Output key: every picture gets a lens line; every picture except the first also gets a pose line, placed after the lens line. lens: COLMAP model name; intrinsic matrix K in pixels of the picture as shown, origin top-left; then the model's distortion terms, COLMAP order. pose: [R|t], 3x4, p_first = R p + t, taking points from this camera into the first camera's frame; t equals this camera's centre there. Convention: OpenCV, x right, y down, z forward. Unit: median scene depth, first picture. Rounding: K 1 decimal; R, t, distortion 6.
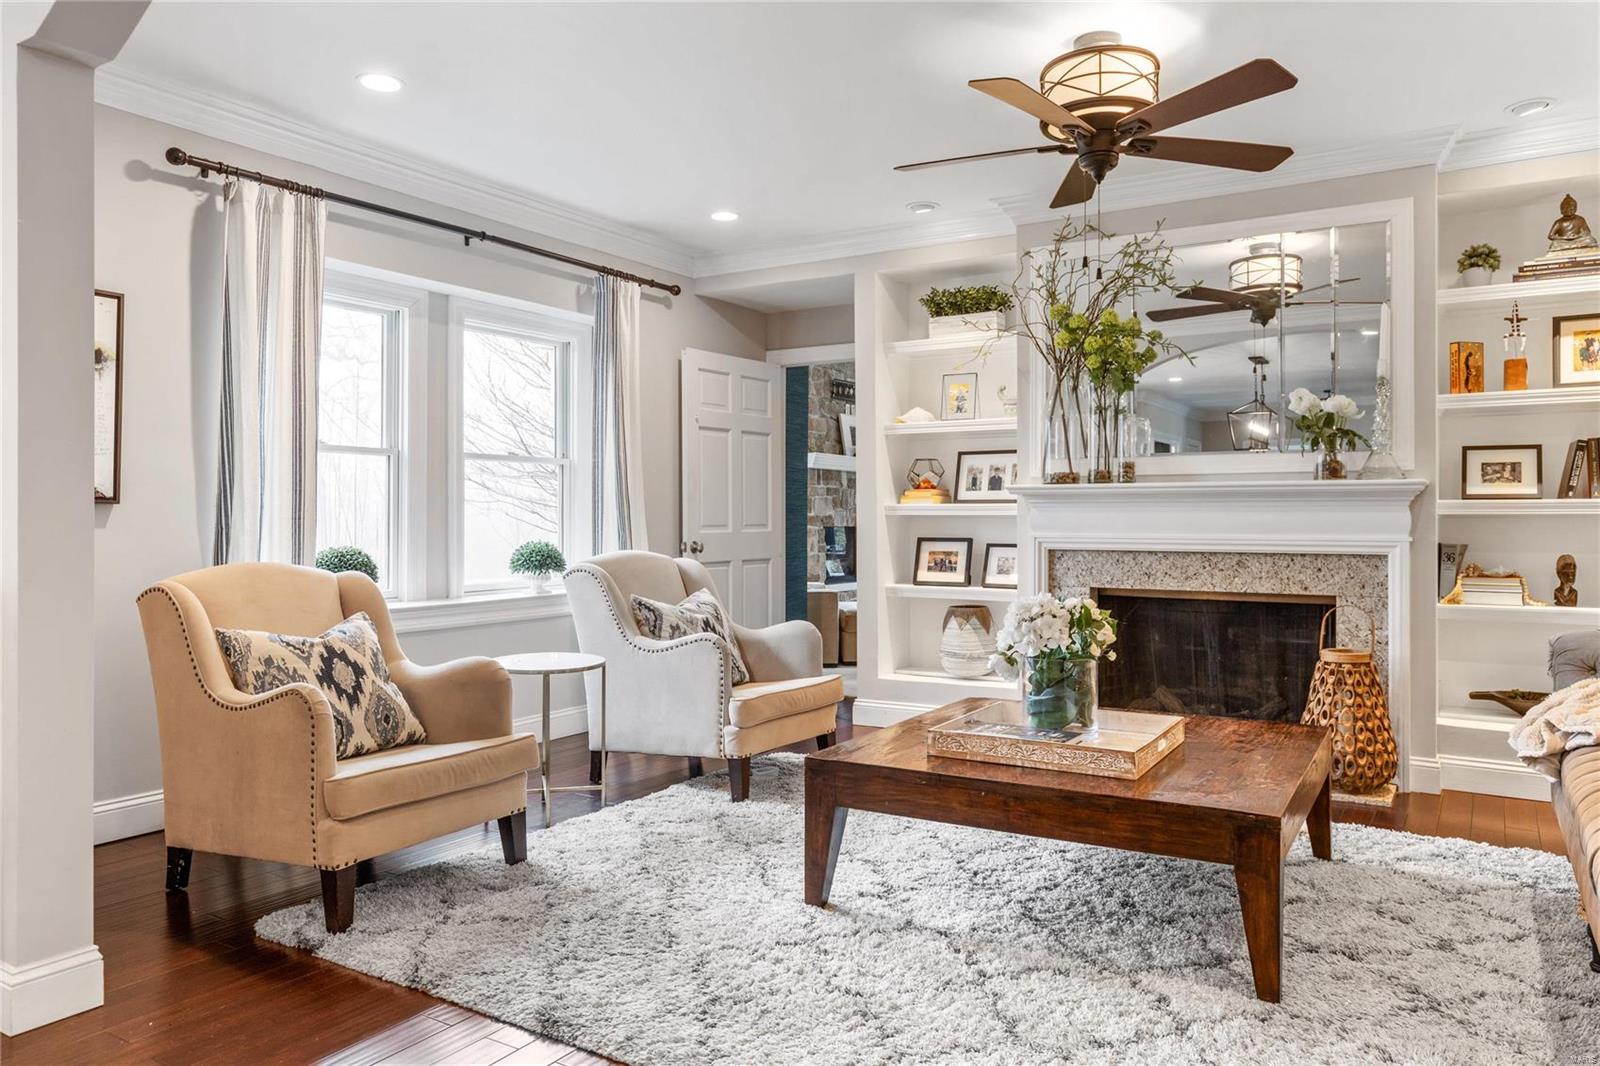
lens RADIAL K [[1108.9, 0, 798.1], [0, 1108.9, 507.1], [0, 0, 1]] dist [-0.000032, 0.000559]
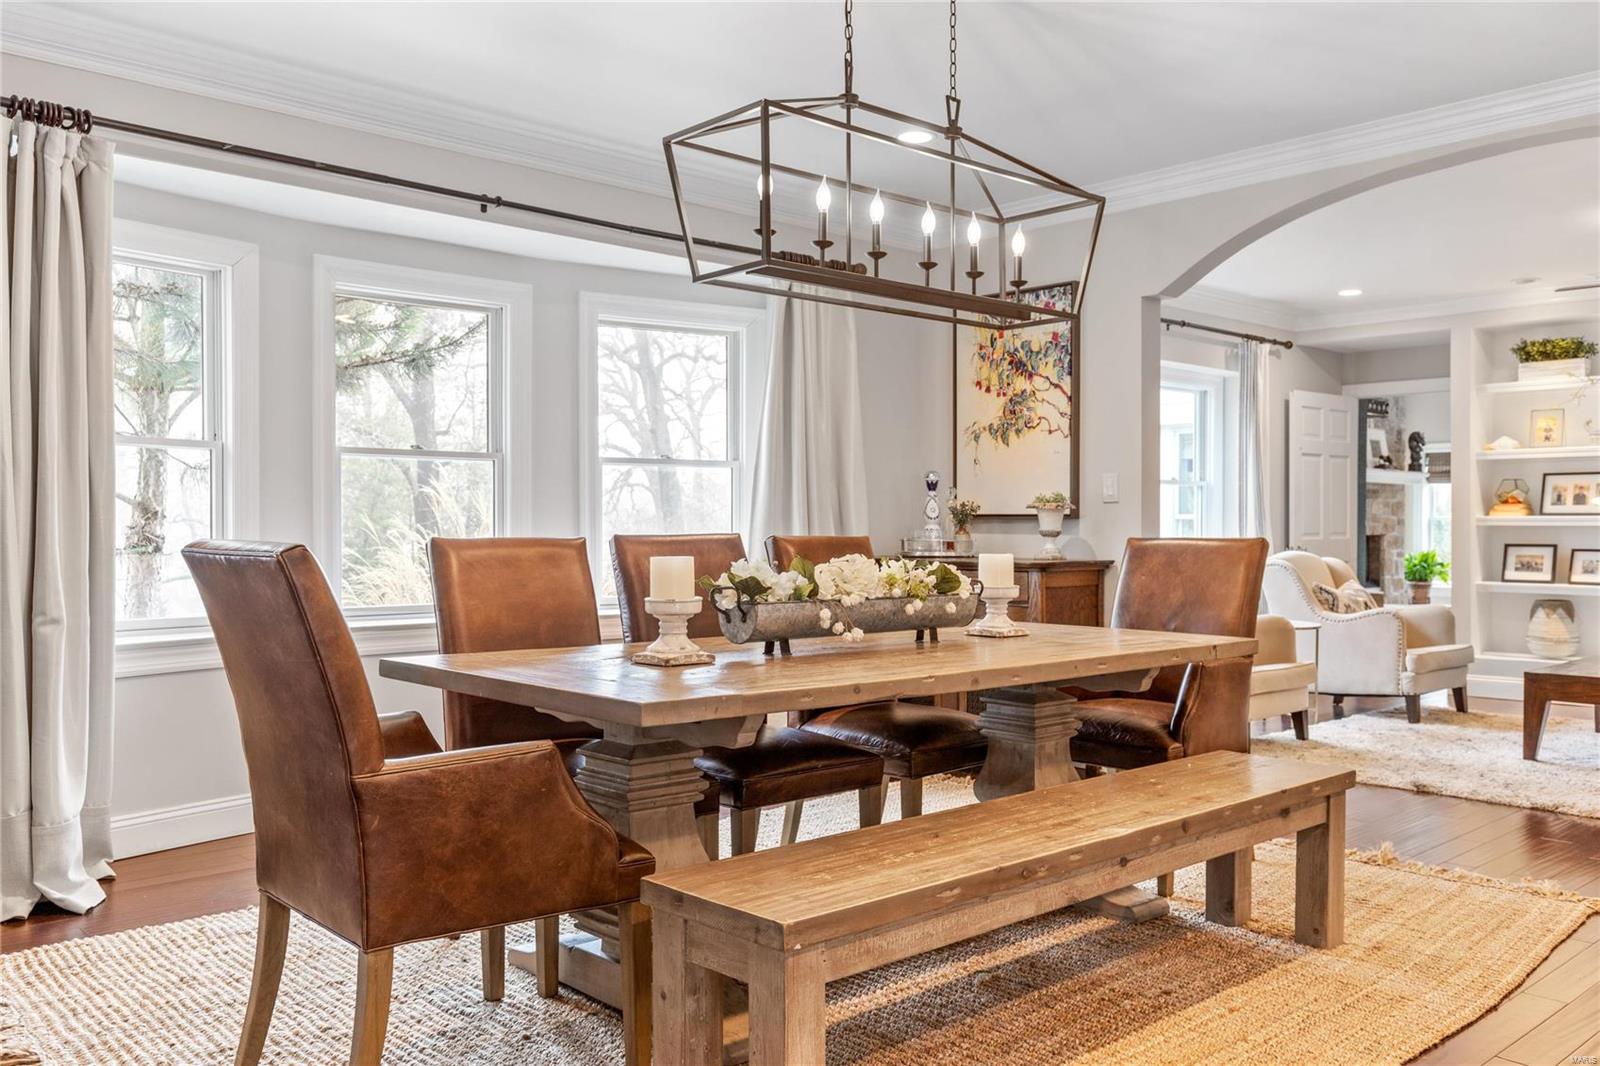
lens RADIAL K [[1312.0, 0, 800.3], [0, 1312.0, 541.8], [0, 0, 1]] dist [-0.001728, 0.004060]
pose [[0.966240, 0.004155, -0.257612, -0.321618], [0.001673, 0.999748, 0.022398, -0.009877], [0.257640, -0.022073, 0.965989, -0.708777]]
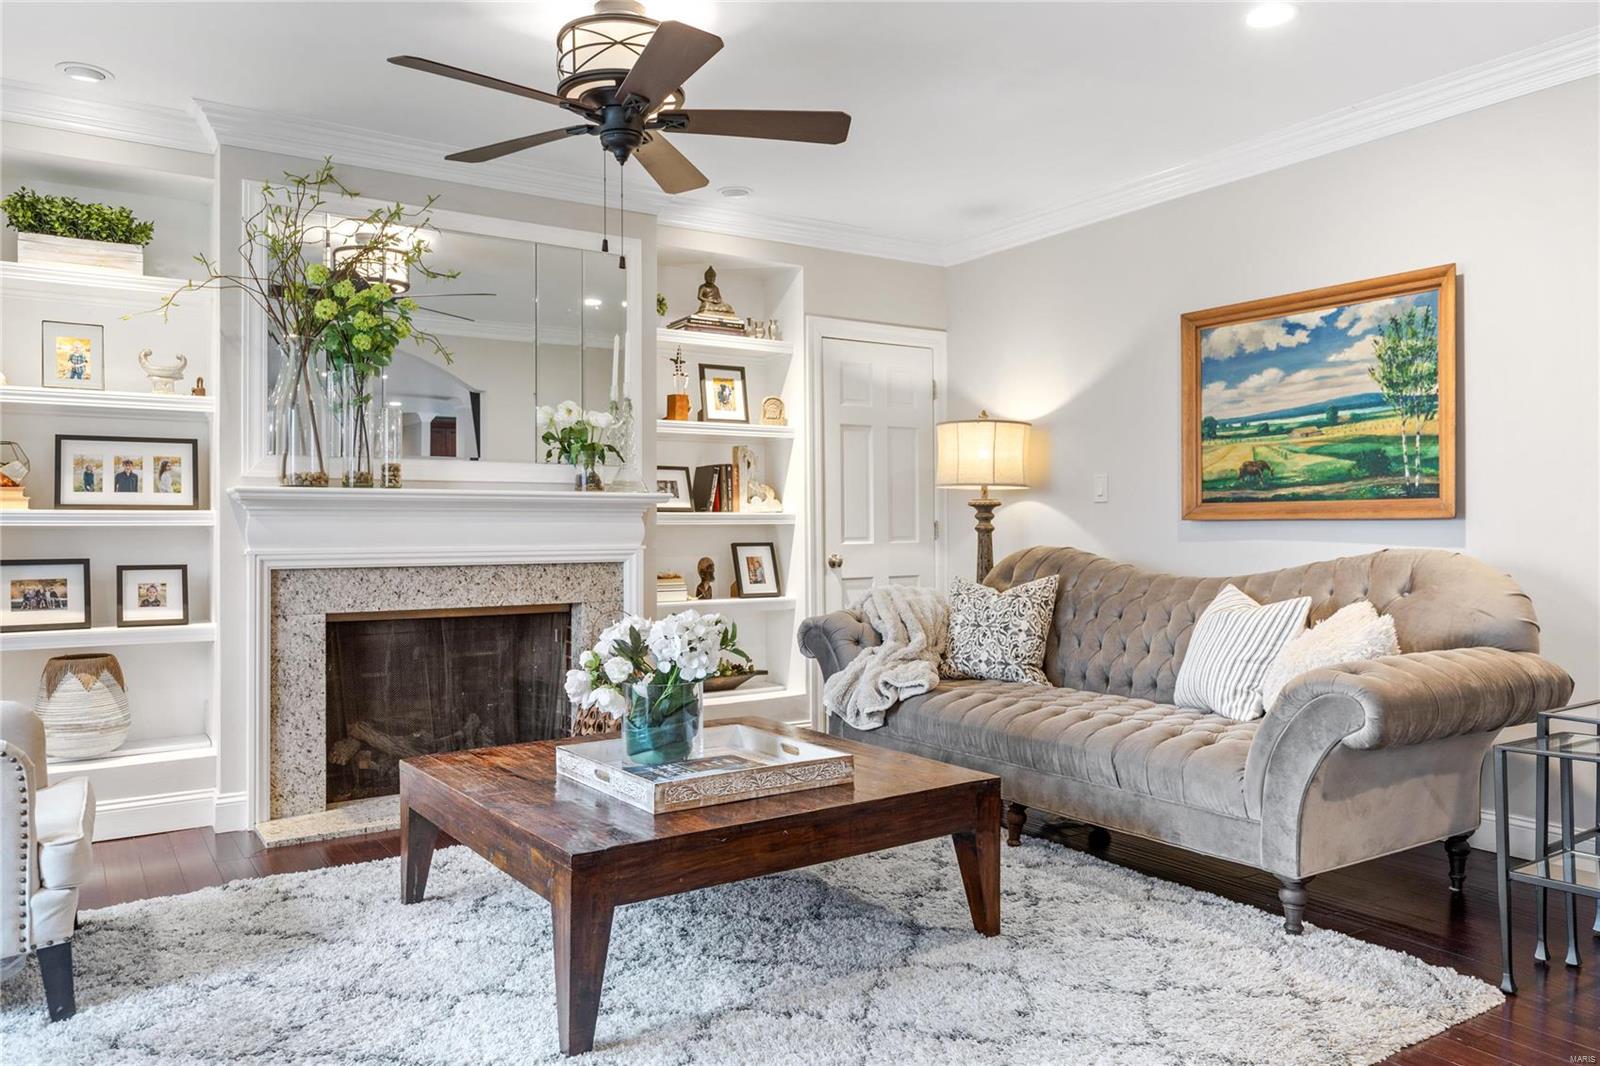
lens RADIAL K [[1151.5, 0, 798.7], [0, 1151.5, 514.0], [0, 0, 1]] dist [0.001862, -0.000610]
pose [[0.404422, 0.008751, 0.914531, -0.385260], [-0.004778, 0.999961, -0.007456, 0.003314], [-0.914560, -0.001354, 0.404448, 0.340881]]
